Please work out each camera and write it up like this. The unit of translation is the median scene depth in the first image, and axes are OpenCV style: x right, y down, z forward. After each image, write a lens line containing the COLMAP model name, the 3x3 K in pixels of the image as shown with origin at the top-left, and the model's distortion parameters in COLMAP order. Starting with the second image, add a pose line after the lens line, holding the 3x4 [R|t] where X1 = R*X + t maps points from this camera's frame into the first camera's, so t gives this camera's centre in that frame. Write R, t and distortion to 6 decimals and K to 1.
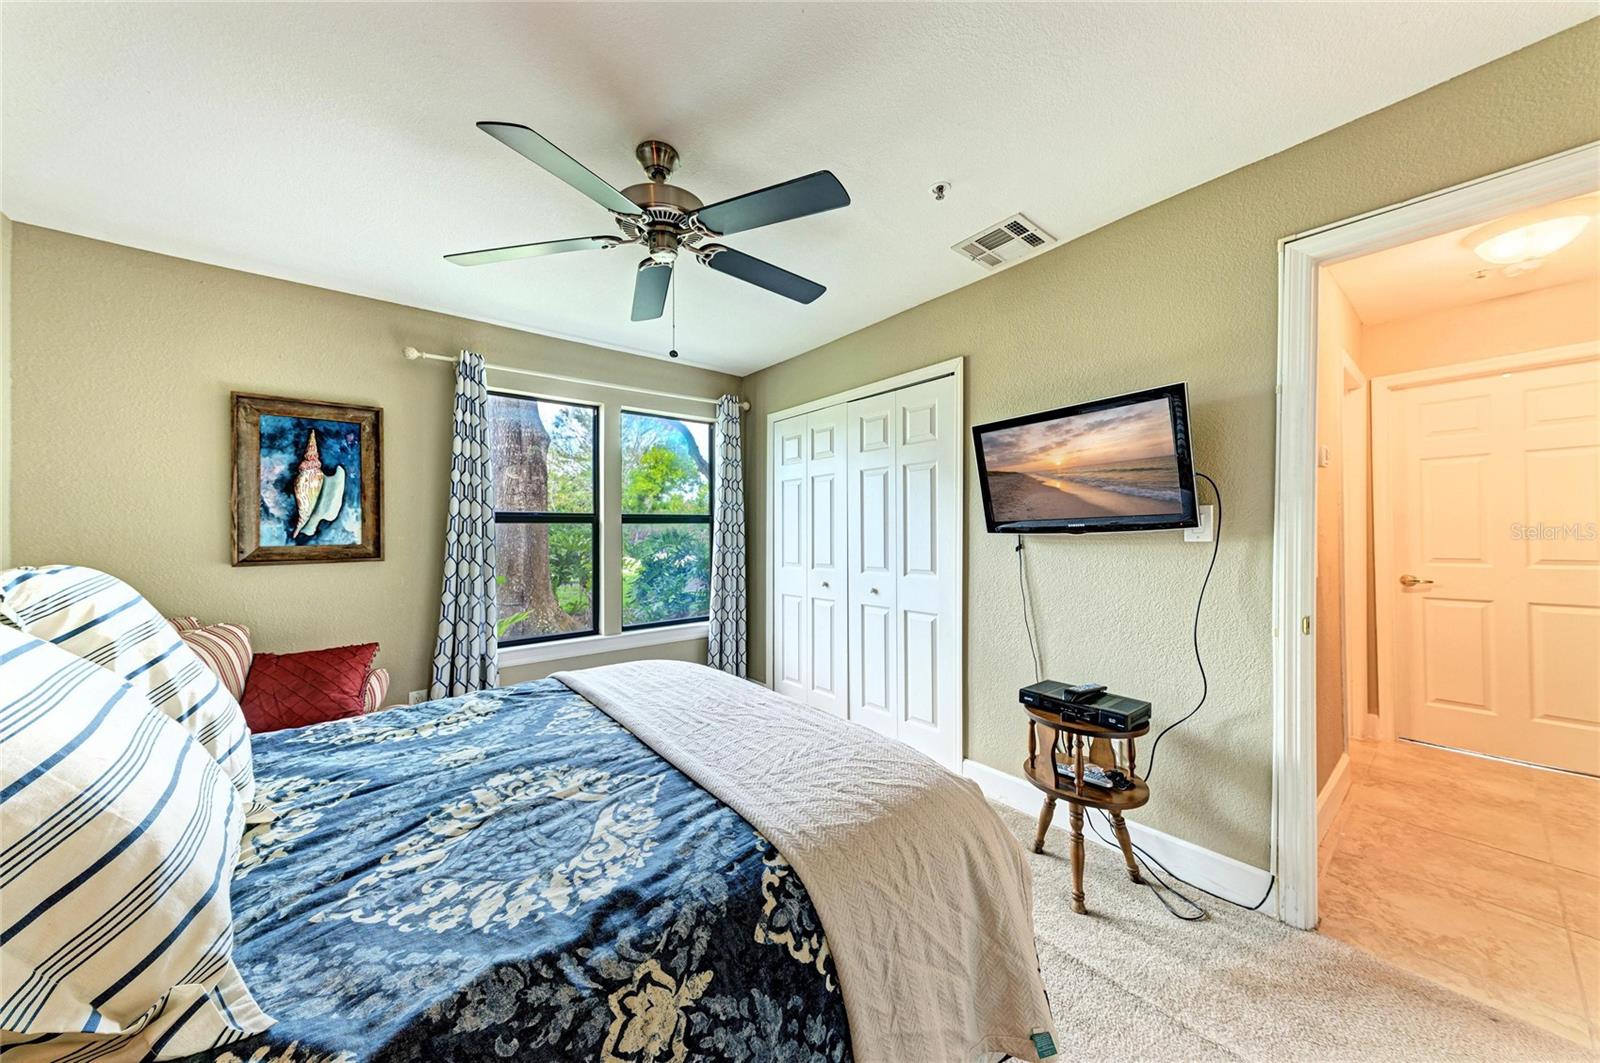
lens RADIAL K [[534.4, 0, 801.7], [0, 534.4, 532.3], [0, 0, 1]] dist [0.015448, -0.000276]
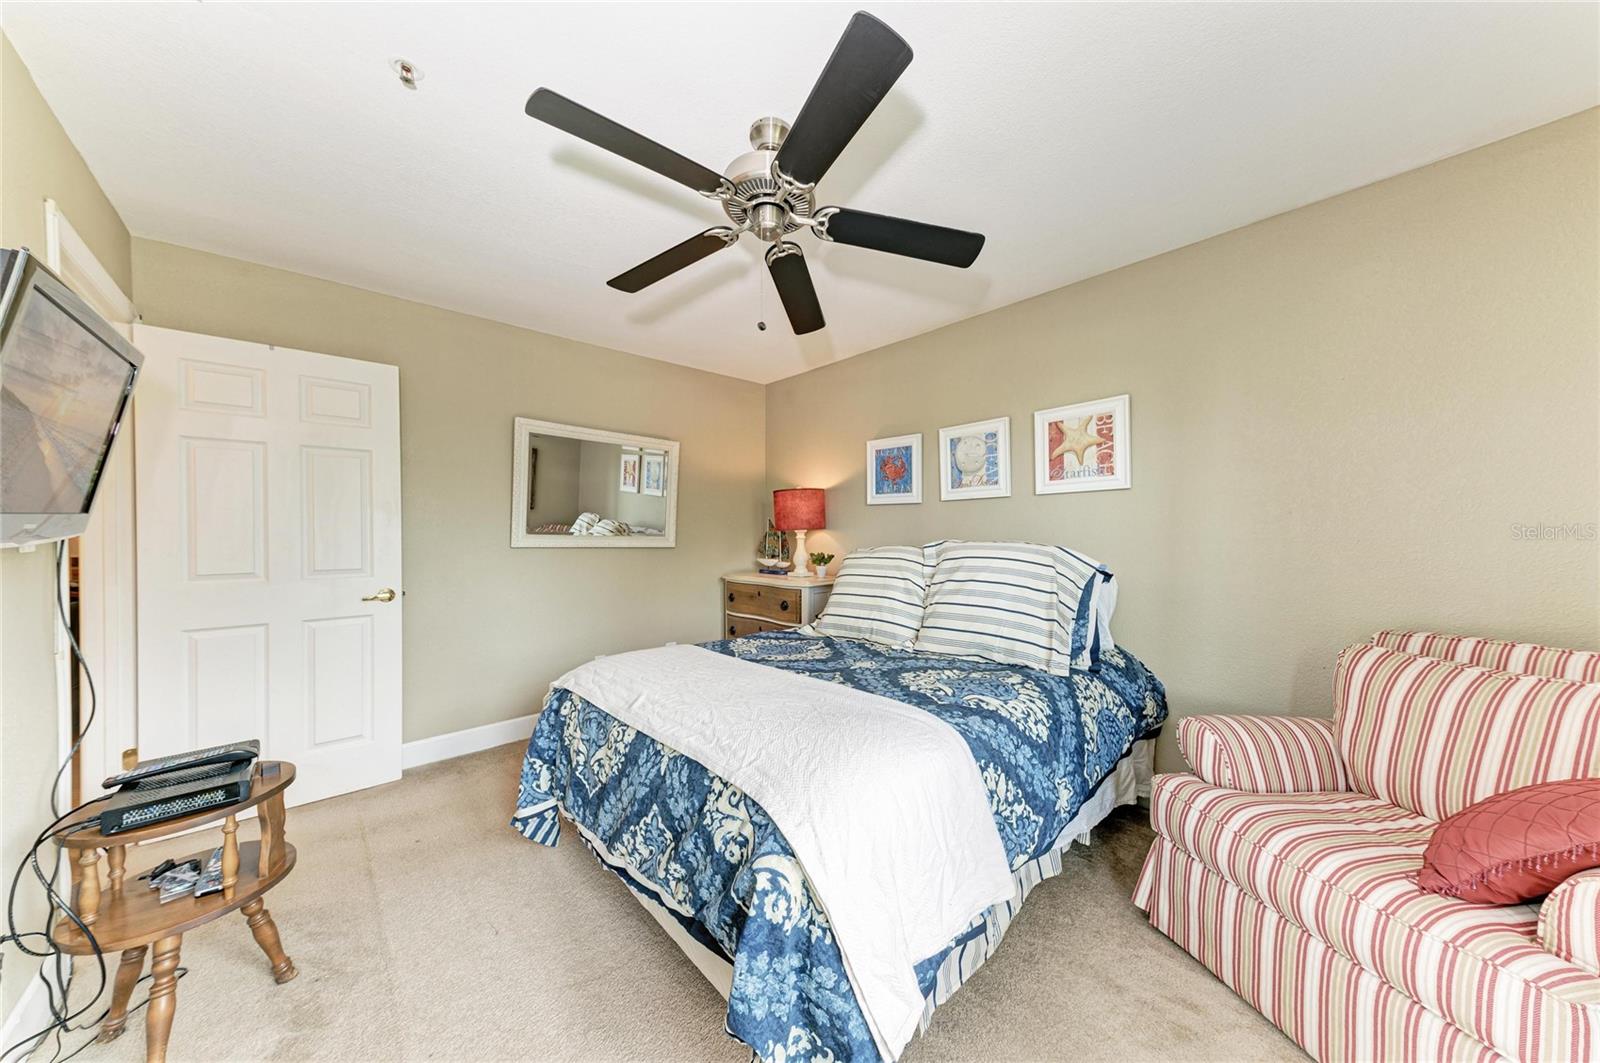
lens RADIAL K [[534.4, 0, 801.7], [0, 534.4, 532.3], [0, 0, 1]] dist [0.015448, -0.000276]
pose [[-0.998710, 0.011012, -0.049567, -0.185094], [0.010763, 0.999928, 0.005283, 0.001376], [0.049621, 0.004742, -0.998757, 1.329719]]
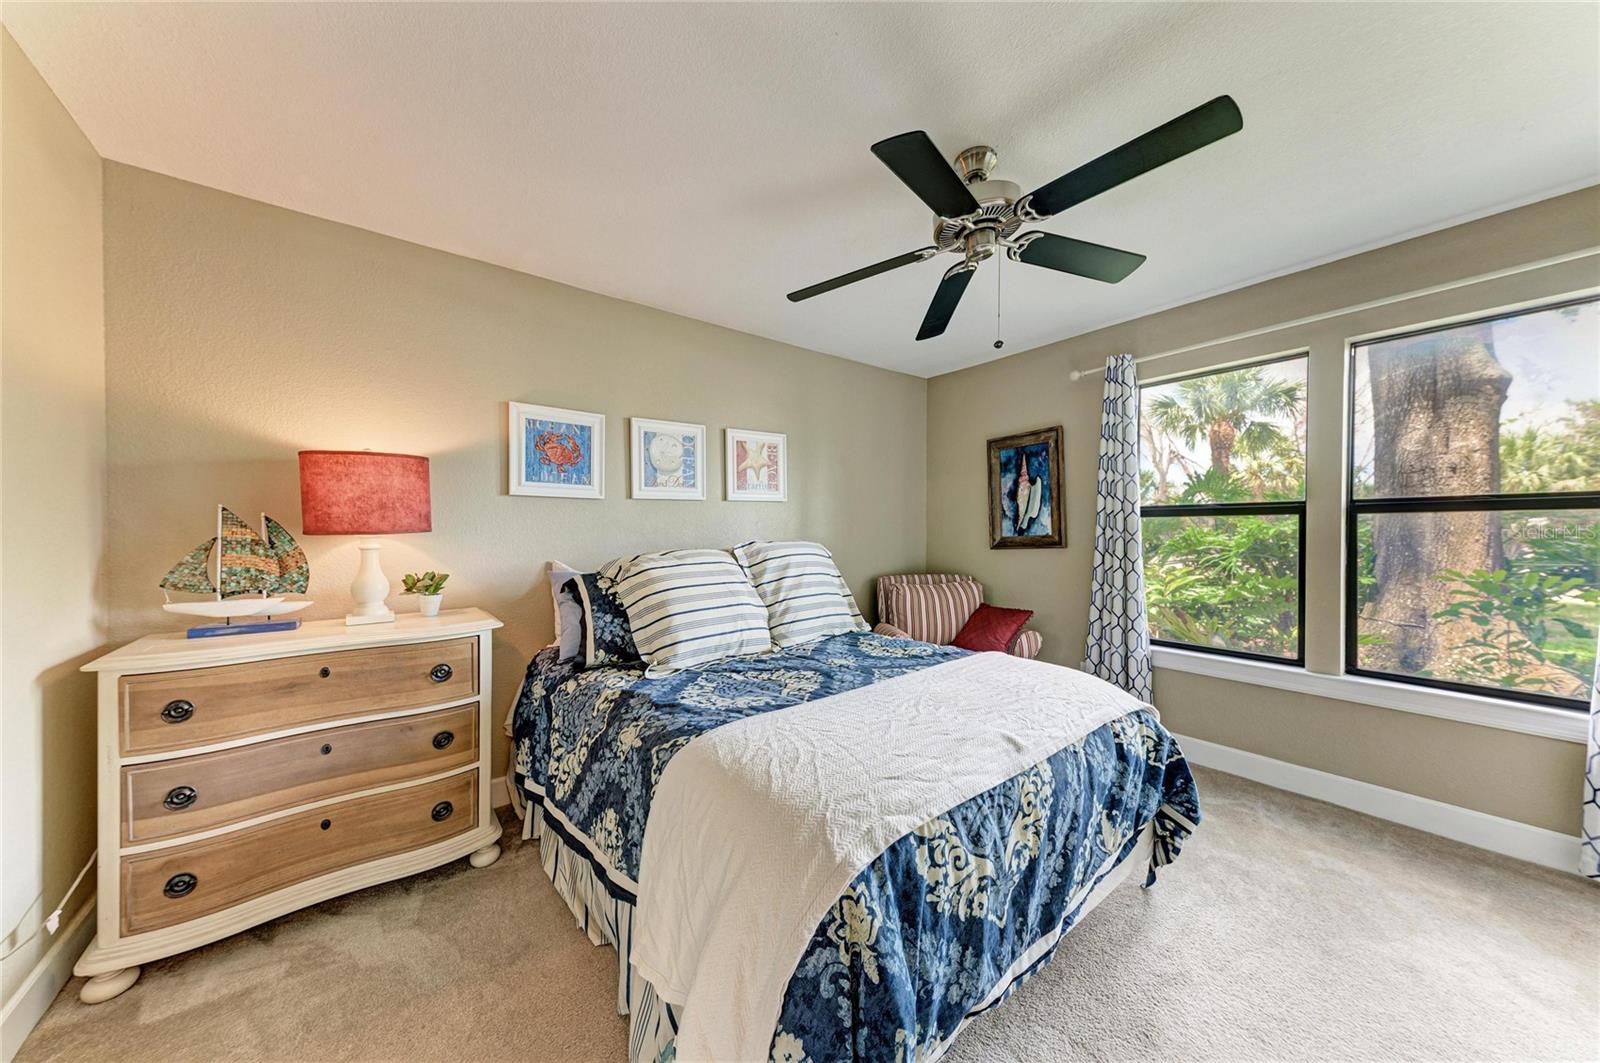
lens RADIAL K [[534.4, 0, 801.7], [0, 534.4, 532.3], [0, 0, 1]] dist [0.015448, -0.000276]
pose [[-0.029650, 0.012853, -0.999478, 0.523865], [0.004058, 0.999911, 0.012738, -0.005546], [0.999552, -0.003678, -0.029699, 0.473163]]
